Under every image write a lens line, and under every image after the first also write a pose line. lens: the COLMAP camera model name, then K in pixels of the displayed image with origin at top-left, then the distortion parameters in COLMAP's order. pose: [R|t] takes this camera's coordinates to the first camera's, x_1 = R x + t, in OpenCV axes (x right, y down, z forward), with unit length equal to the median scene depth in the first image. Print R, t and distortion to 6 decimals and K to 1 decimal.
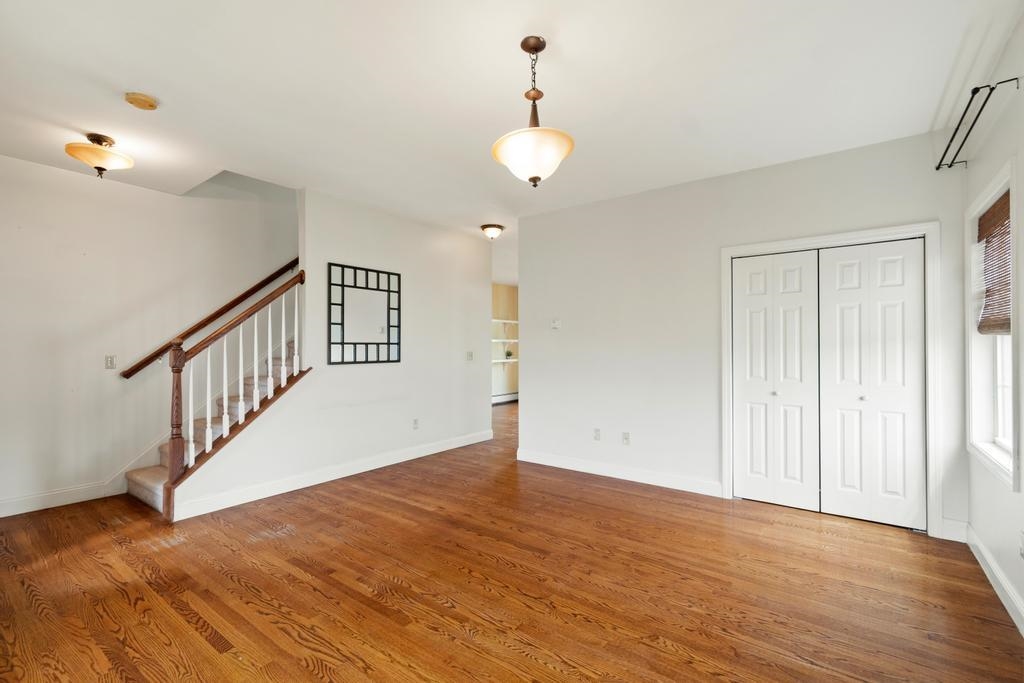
lens RADIAL K [[450.0, 0, 513.7], [0, 450.0, 343.3], [0, 0, 1]] dist [0.001111, -0.000271]
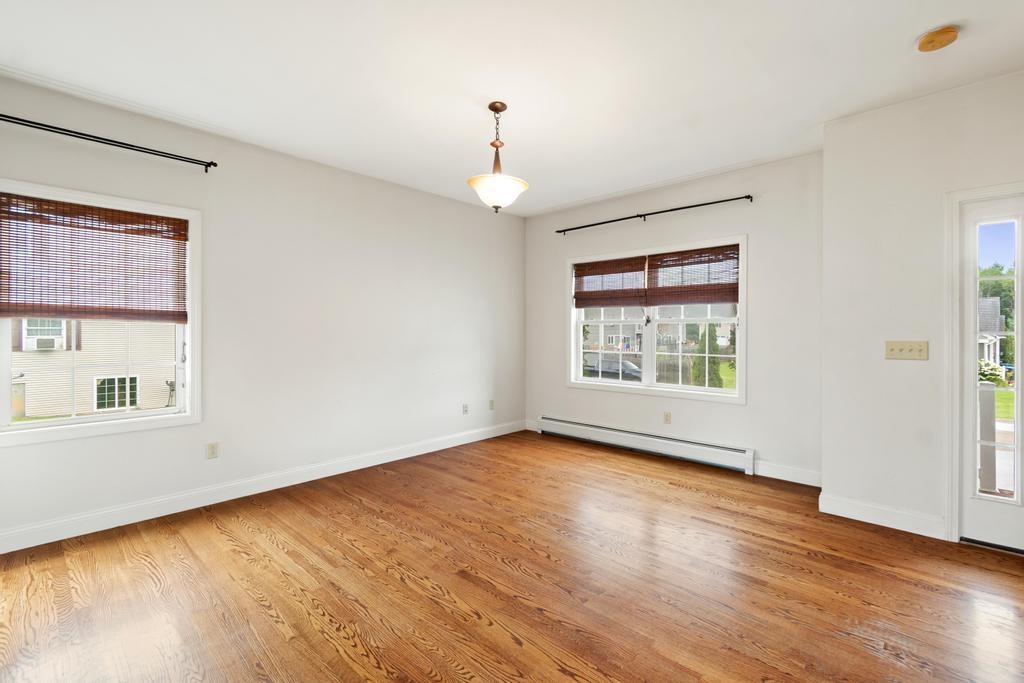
lens RADIAL K [[458.6, 0, 518.8], [0, 458.6, 332.2], [0, 0, 1]] dist [0.001851, -0.001155]
pose [[-0.994790, 0.000941, 0.101944, -0.109874], [0.000193, 0.999973, -0.007338, 0.015164], [-0.101948, -0.007280, -0.994763, 1.638052]]
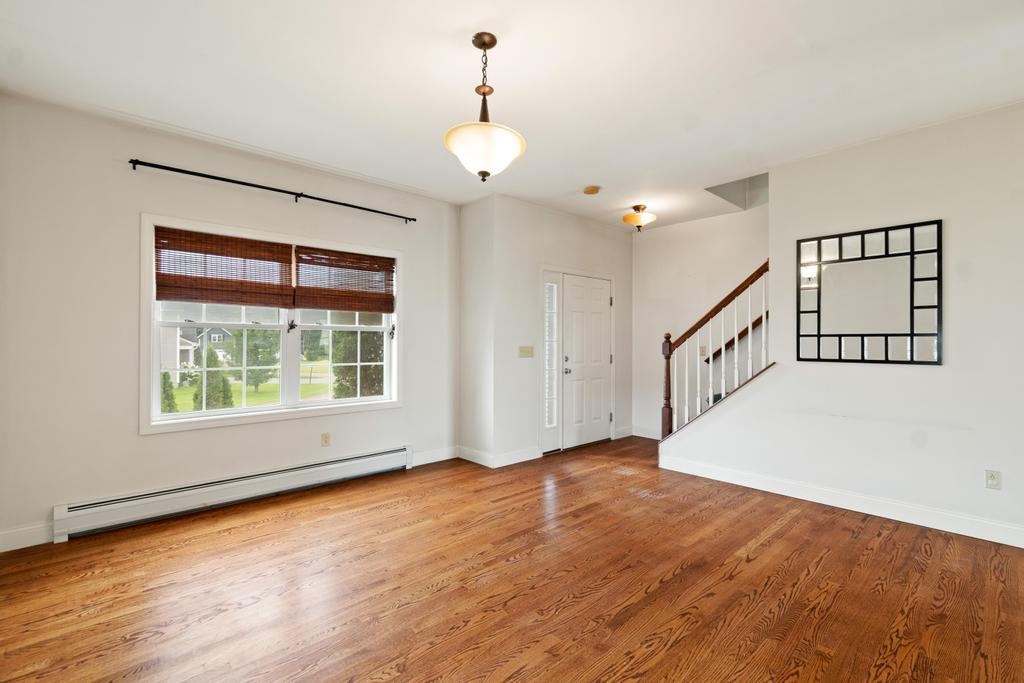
lens RADIAL K [[453.6, 0, 517.3], [0, 453.6, 337.6], [0, 0, 1]] dist [0.001471, -0.000874]
pose [[-0.178761, -0.005247, -0.983879, 0.720367], [0.006414, 0.999958, -0.006498, 0.007908], [0.983872, -0.007472, -0.178720, 0.869598]]
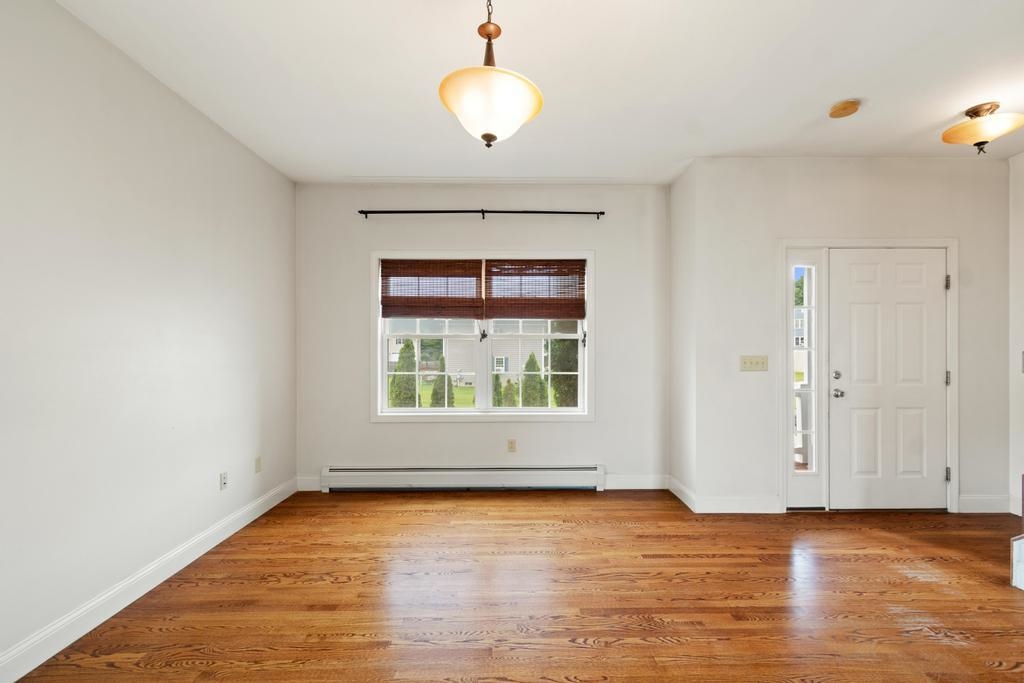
lens RADIAL K [[454.1, 0, 517.5], [0, 454.1, 347.6], [0, 0, 1]] dist [0.002426, -0.000662]
pose [[-0.790505, 0.001772, -0.612453, 0.347644], [0.008119, 0.999938, -0.007586, 0.010992], [0.612402, -0.010969, -0.790470, 1.153741]]
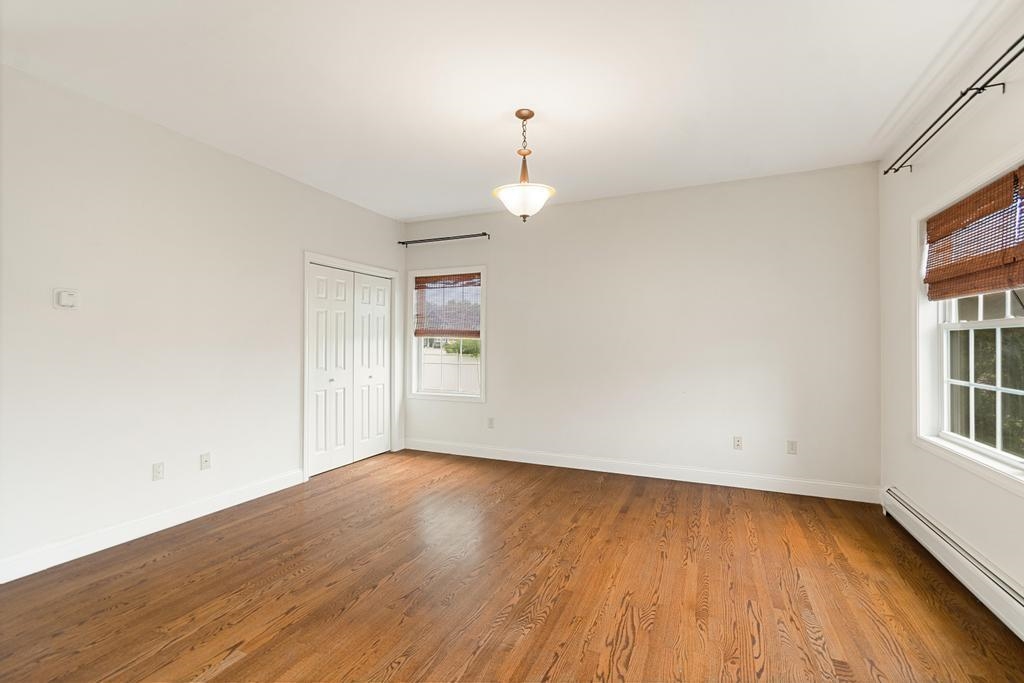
lens RADIAL K [[451.0, 0, 514.4], [0, 451.0, 340.0], [0, 0, 1]] dist [0.000786, -0.000647]
pose [[-0.224755, 0.009039, 0.974373, -0.855295], [-0.011282, 0.999866, -0.011878, 0.011157], [-0.974350, -0.013663, -0.224623, 0.916429]]
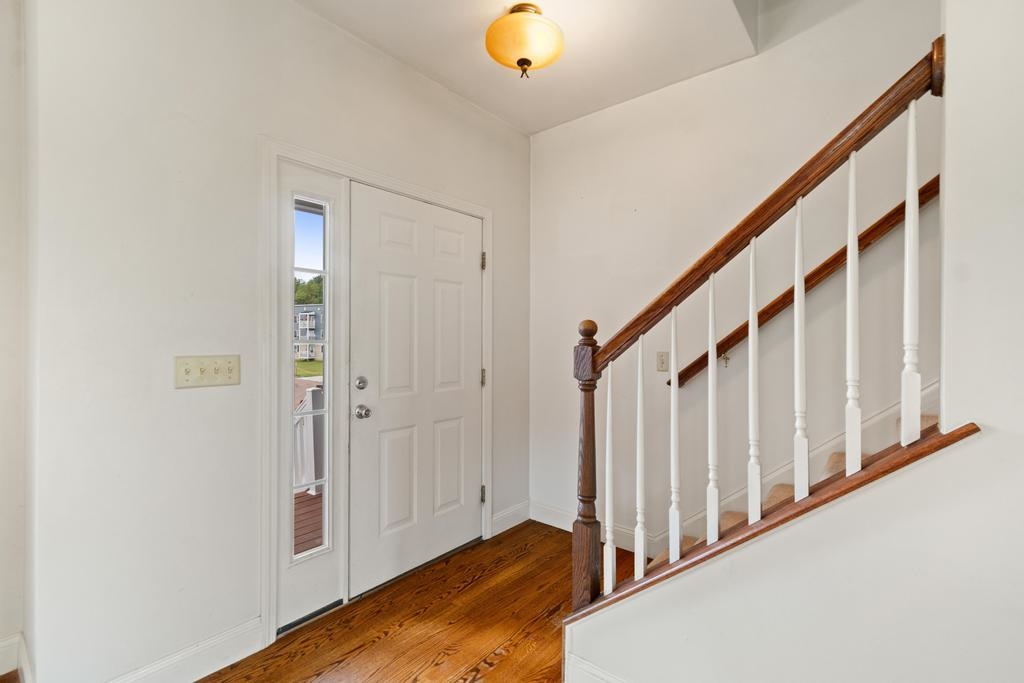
lens RADIAL K [[451.0, 0, 514.4], [0, 451.0, 340.0], [0, 0, 1]] dist [0.000786, -0.000647]
pose [[-0.047194, 0.002907, -0.998882, -0.268234], [0.007130, 0.999971, 0.002574, 0.008676], [0.998860, -0.007000, -0.047213, 1.023062]]
